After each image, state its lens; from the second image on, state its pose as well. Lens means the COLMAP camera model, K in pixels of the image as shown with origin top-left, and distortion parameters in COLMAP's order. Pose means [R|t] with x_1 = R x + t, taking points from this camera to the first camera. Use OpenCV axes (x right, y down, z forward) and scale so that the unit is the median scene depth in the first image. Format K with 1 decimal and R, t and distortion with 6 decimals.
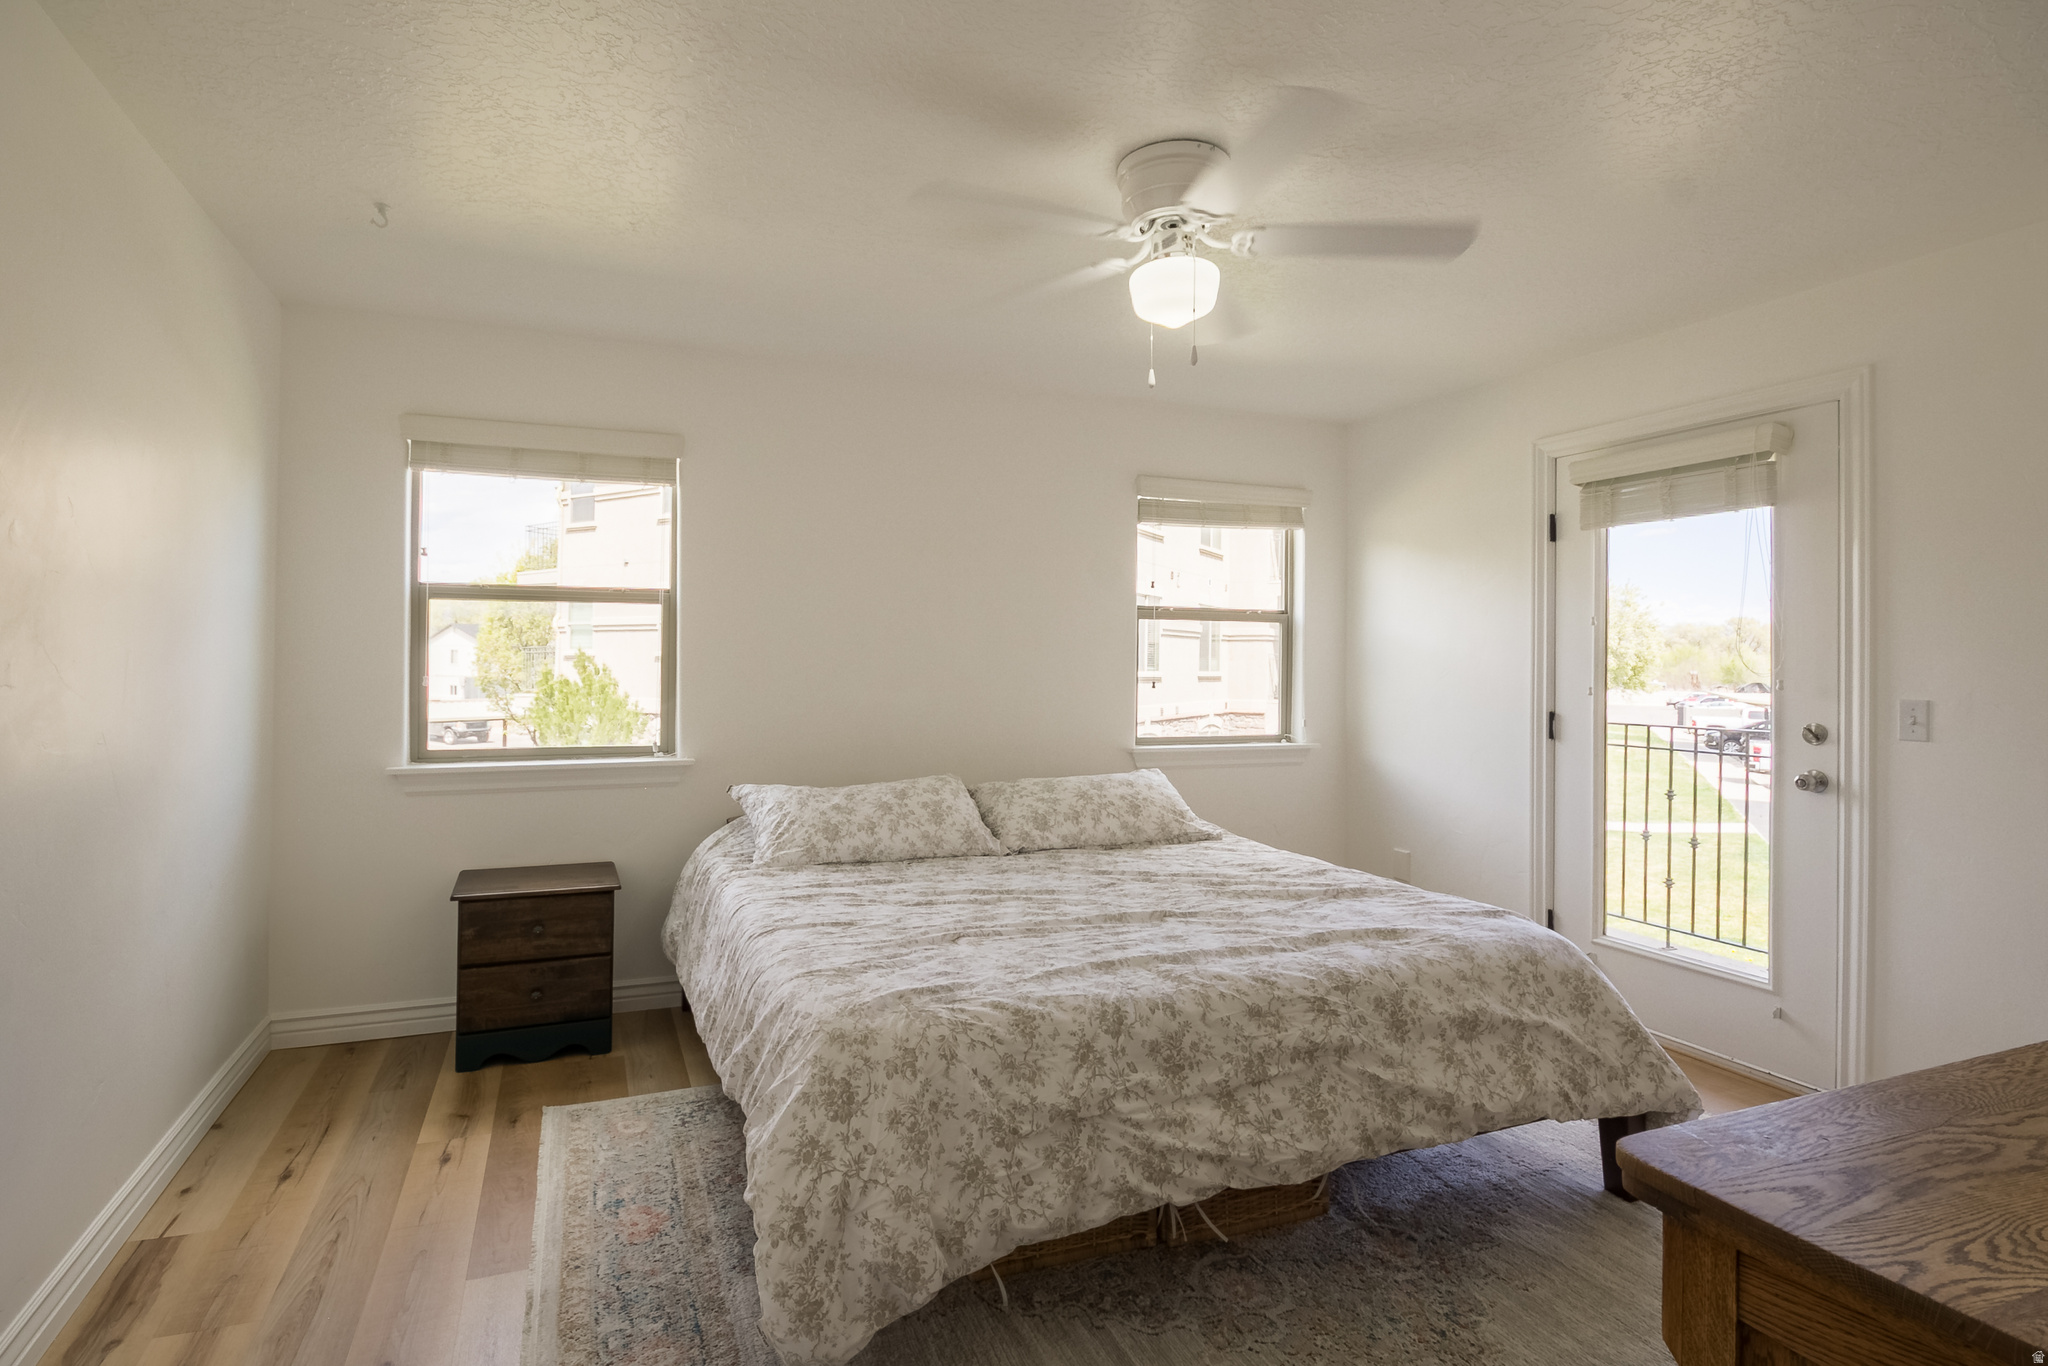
lens RADIAL K [[977.2, 0, 1027.6], [0, 977.2, 672.1], [0, 0, 1]] dist [-0.001597, -0.000800]
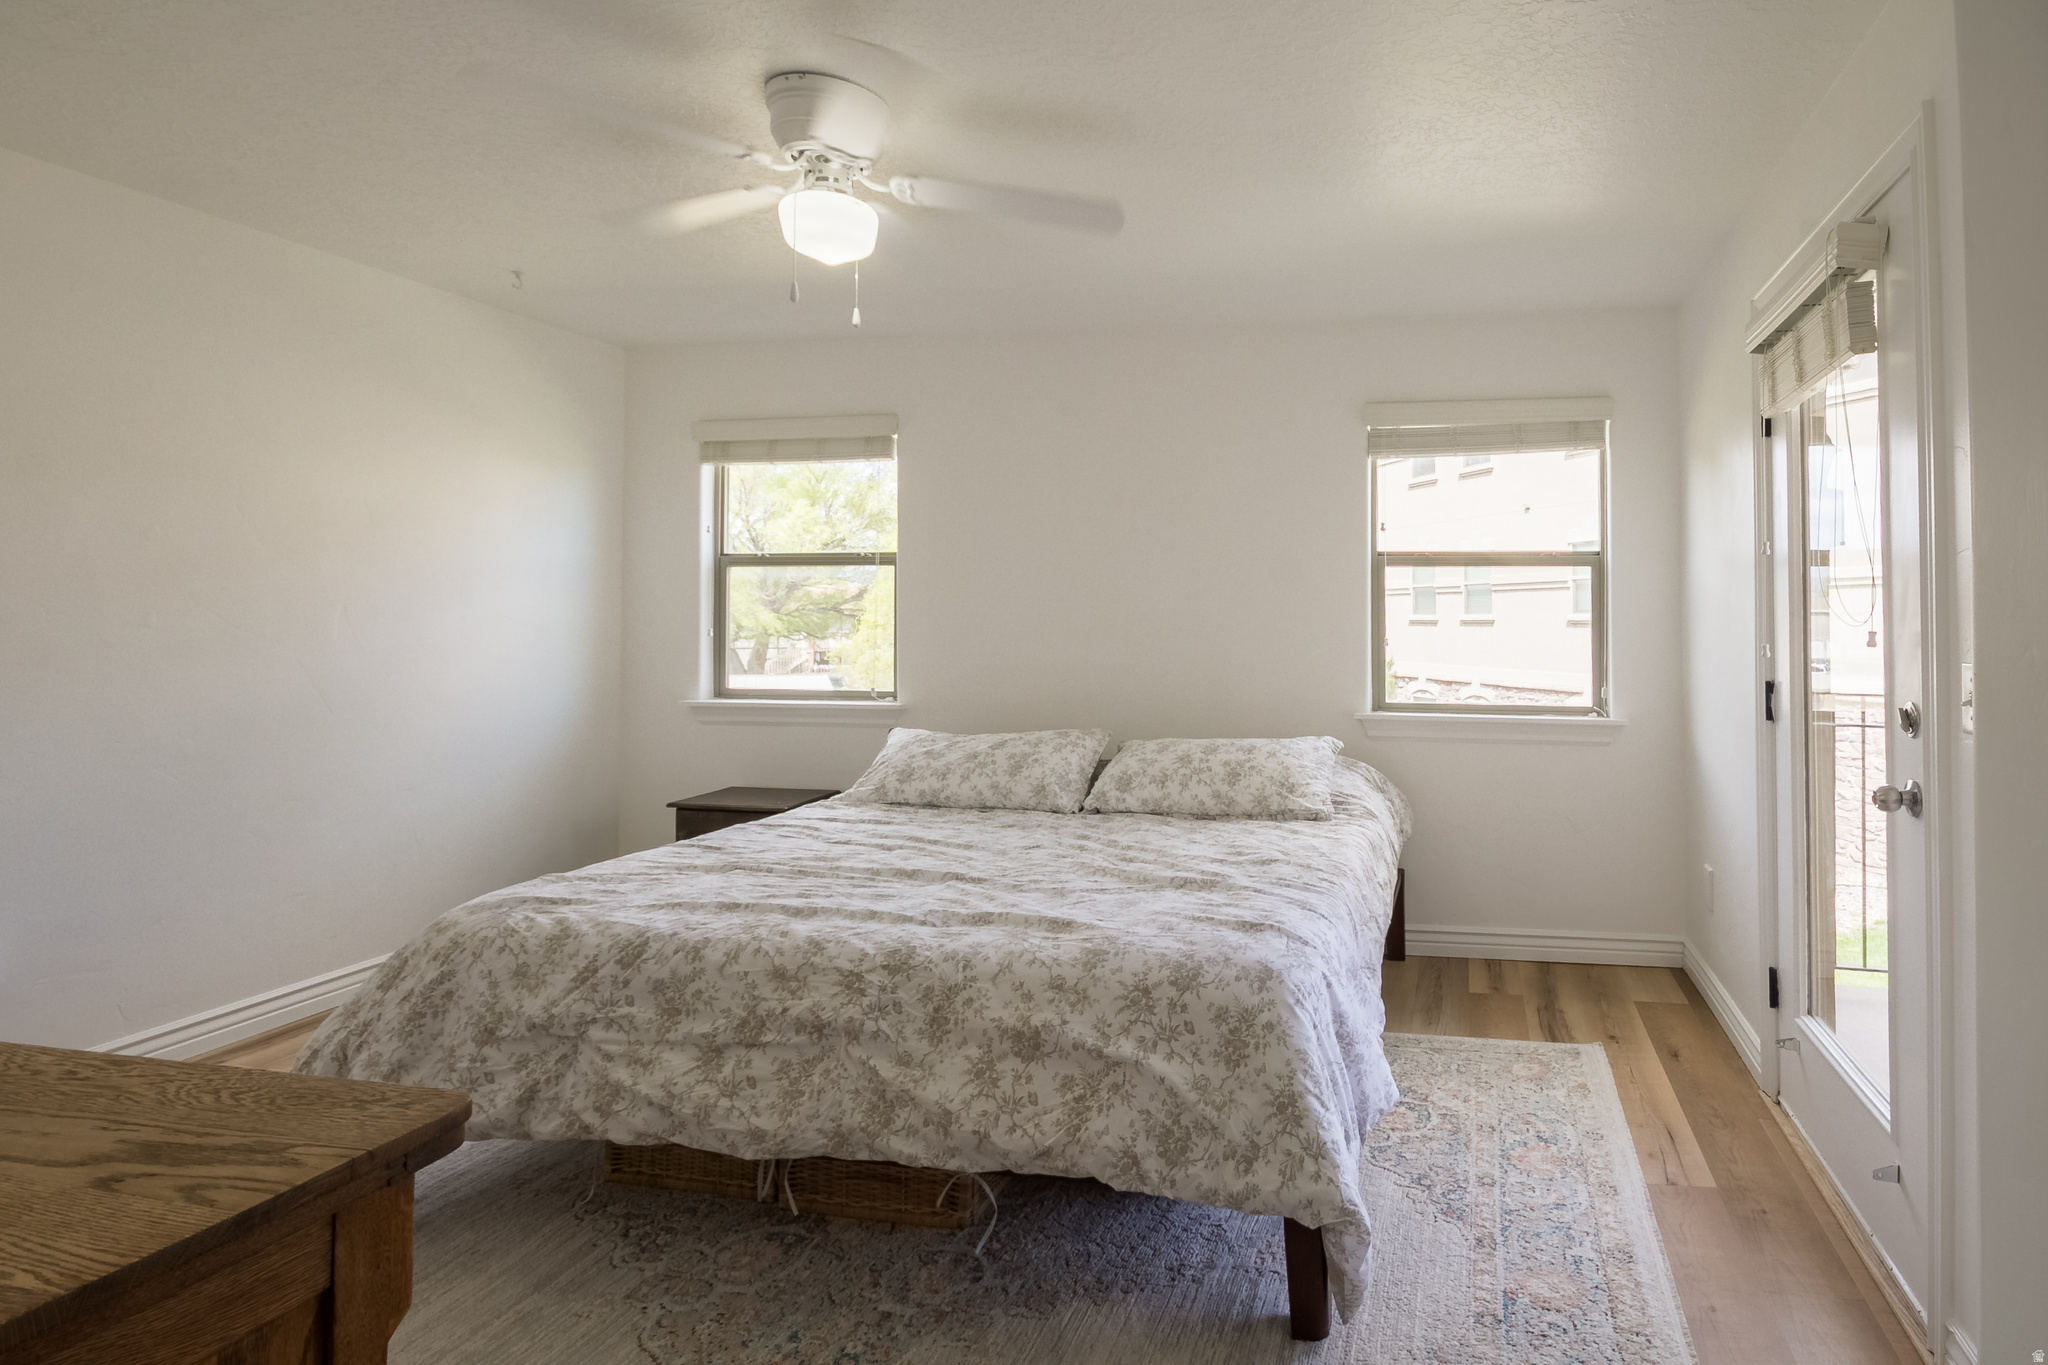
lens RADIAL K [[977.2, 0, 1052.2], [0, 977.2, 621.3], [0, 0, 1]] dist [-0.001597, -0.000800]
pose [[0.869238, -0.001716, -0.494391, 0.819693], [-0.003953, 0.999938, -0.010420, 0.012791], [0.494378, 0.011011, 0.869177, 0.266181]]
